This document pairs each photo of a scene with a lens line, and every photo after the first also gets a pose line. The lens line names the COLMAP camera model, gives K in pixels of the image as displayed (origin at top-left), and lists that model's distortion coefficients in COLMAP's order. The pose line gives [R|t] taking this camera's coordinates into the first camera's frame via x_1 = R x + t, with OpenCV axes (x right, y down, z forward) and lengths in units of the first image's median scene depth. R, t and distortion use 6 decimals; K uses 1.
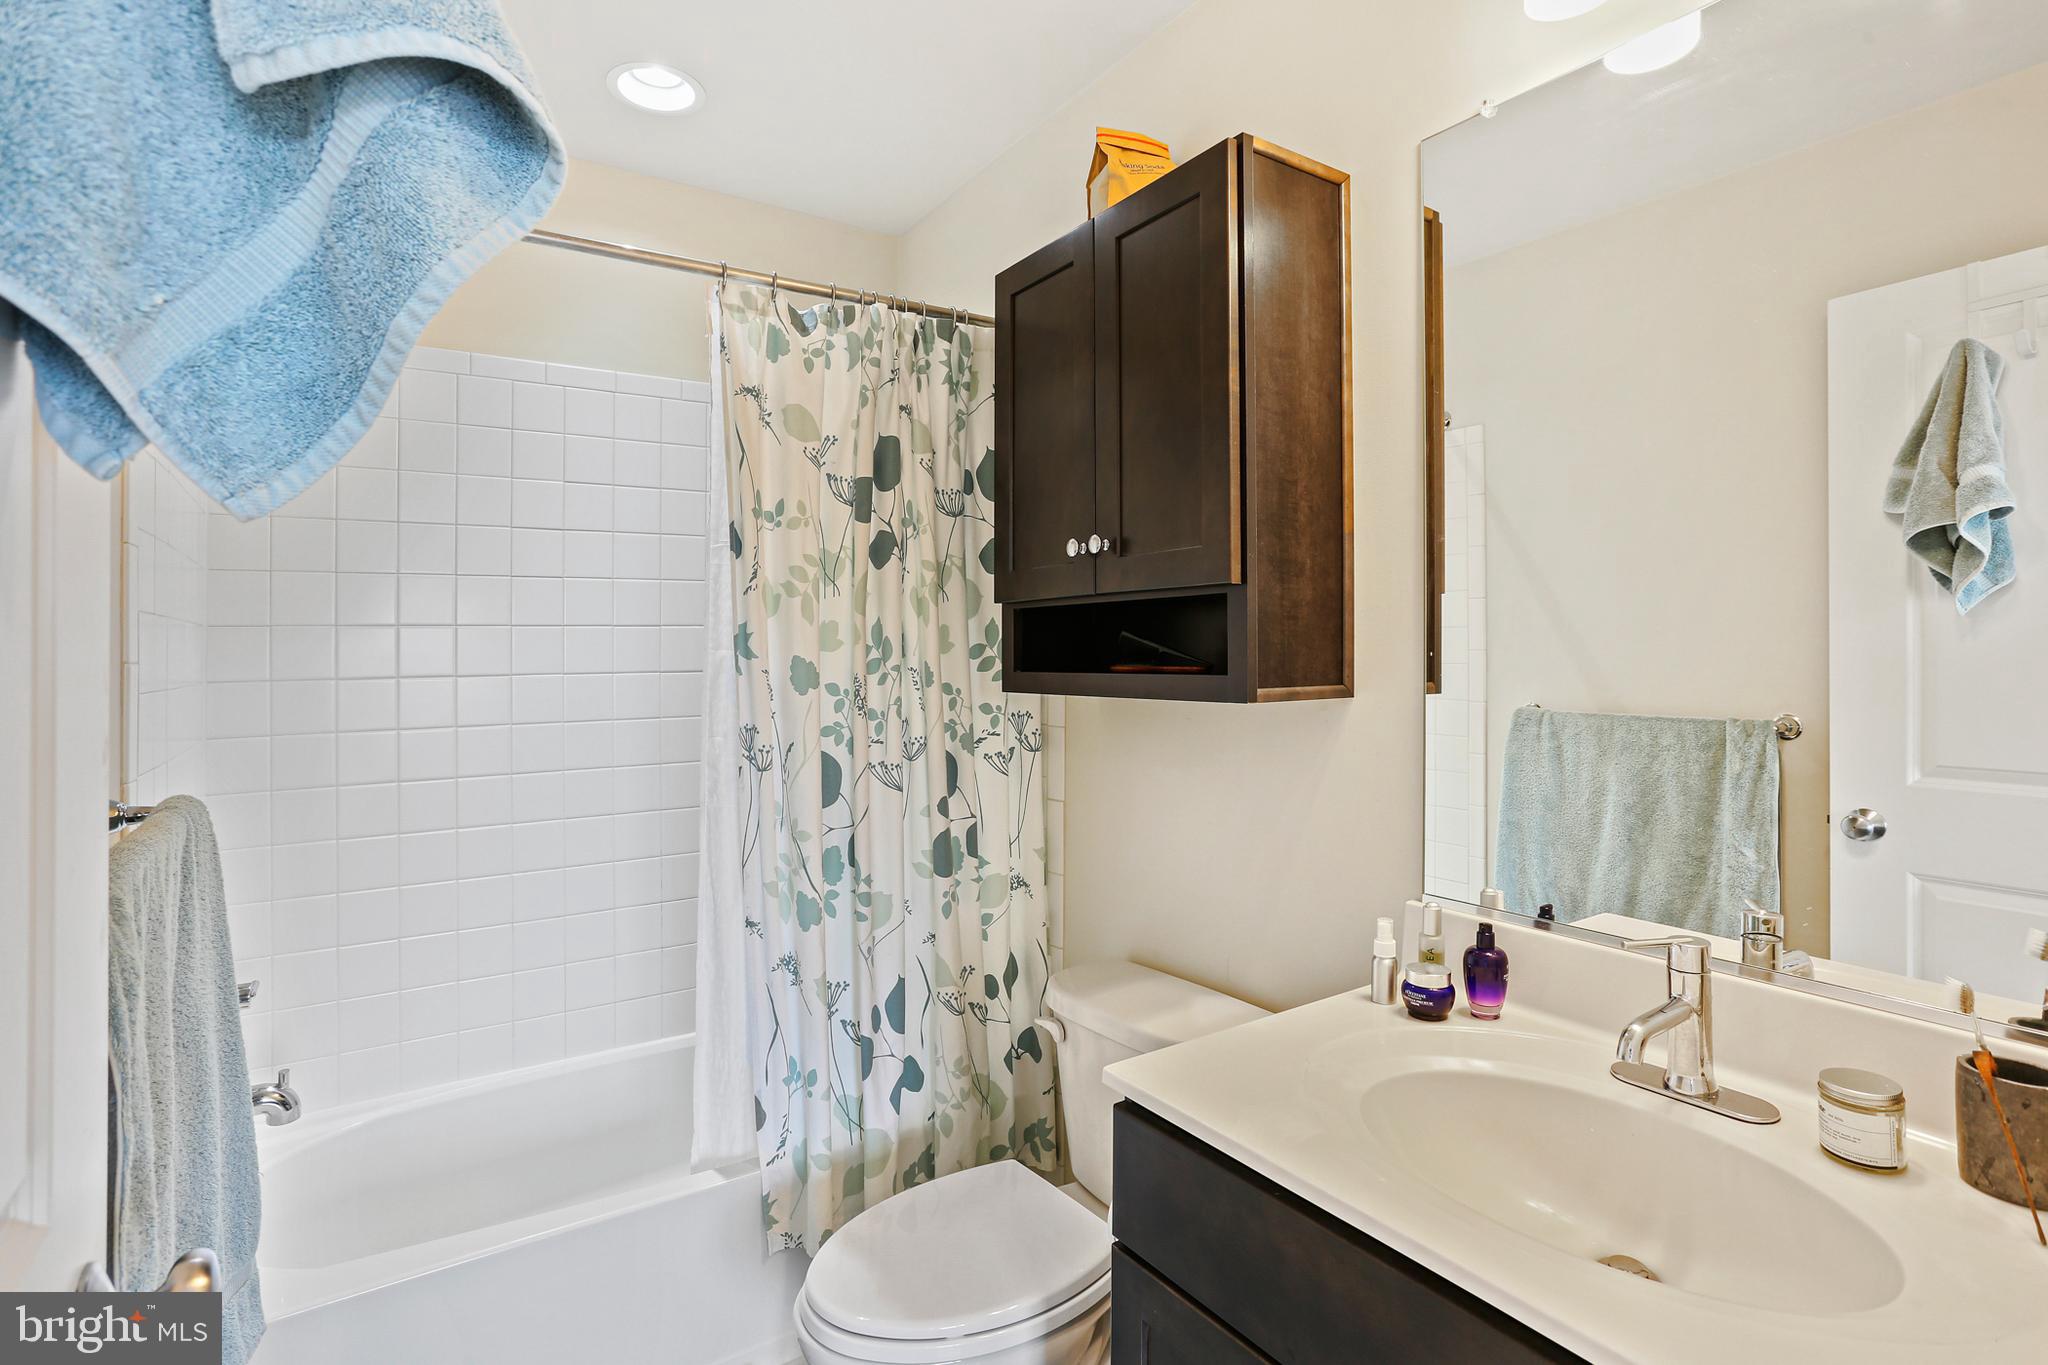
lens RADIAL K [[1006.3, 0, 1019.4], [0, 1006.3, 673.2], [0, 0, 1]] dist [-0.027123, 0.001549]
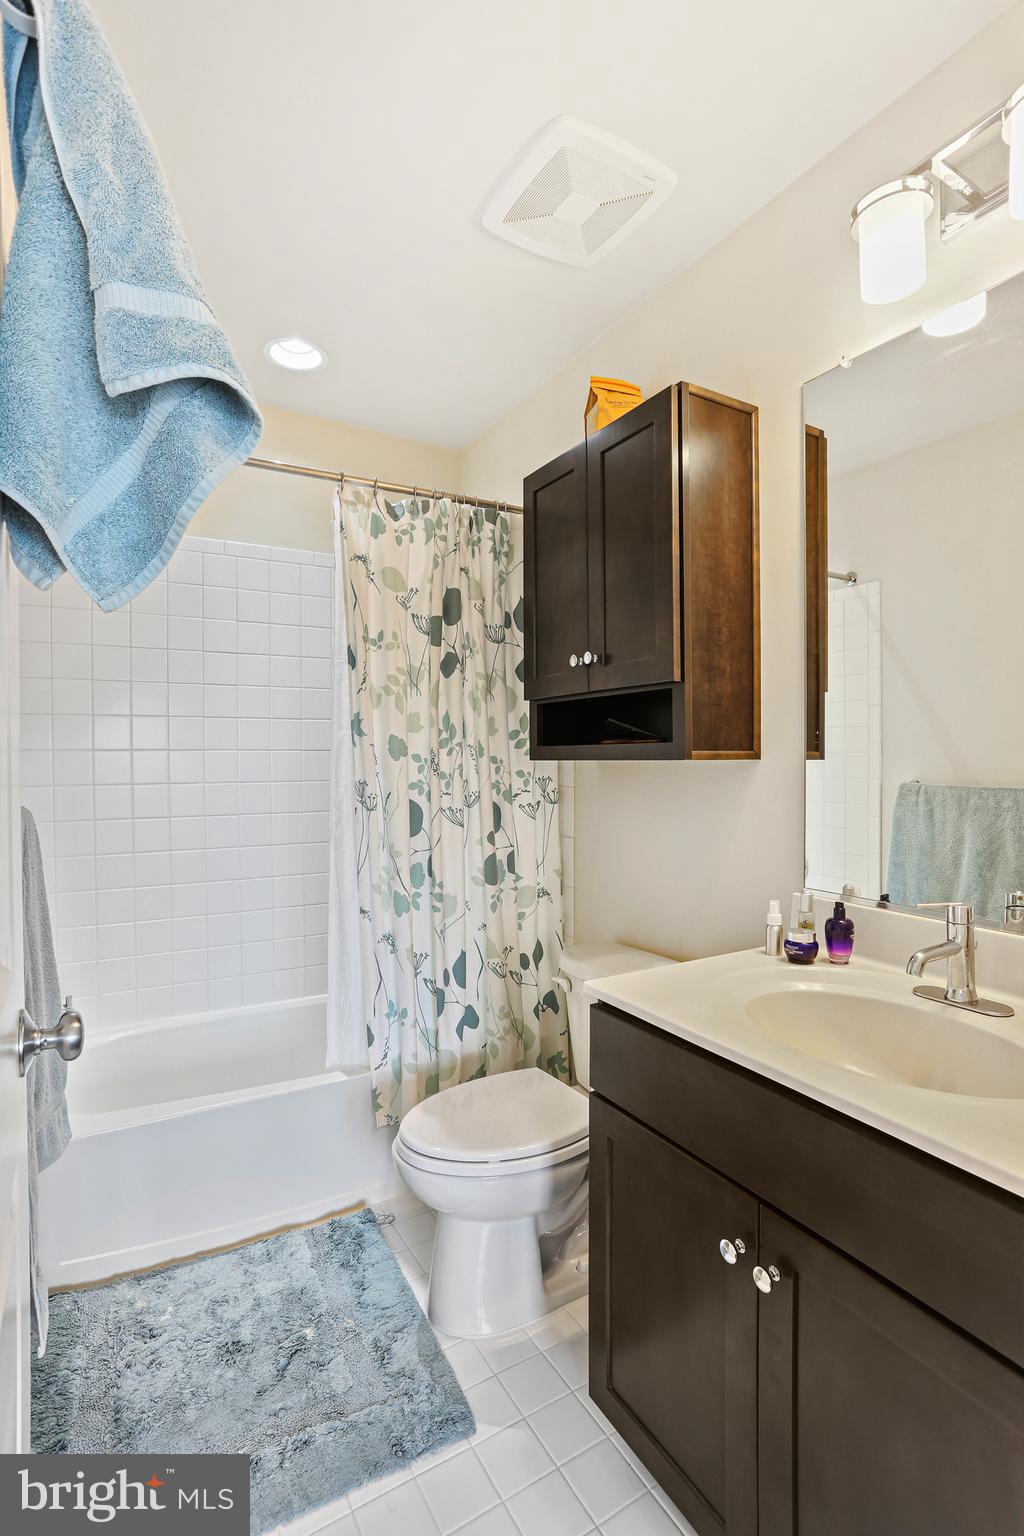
lens RADIAL K [[729.3, 0, 535.4], [0, 729.3, 789.1], [0, 0, 1]] dist [-0.018380, -0.000215]
pose [[0.999590, -0.001025, -0.028599, 0.025239], [0.001842, 0.999591, 0.028555, 0.034368], [0.028558, -0.028596, 0.999183, -0.093476]]
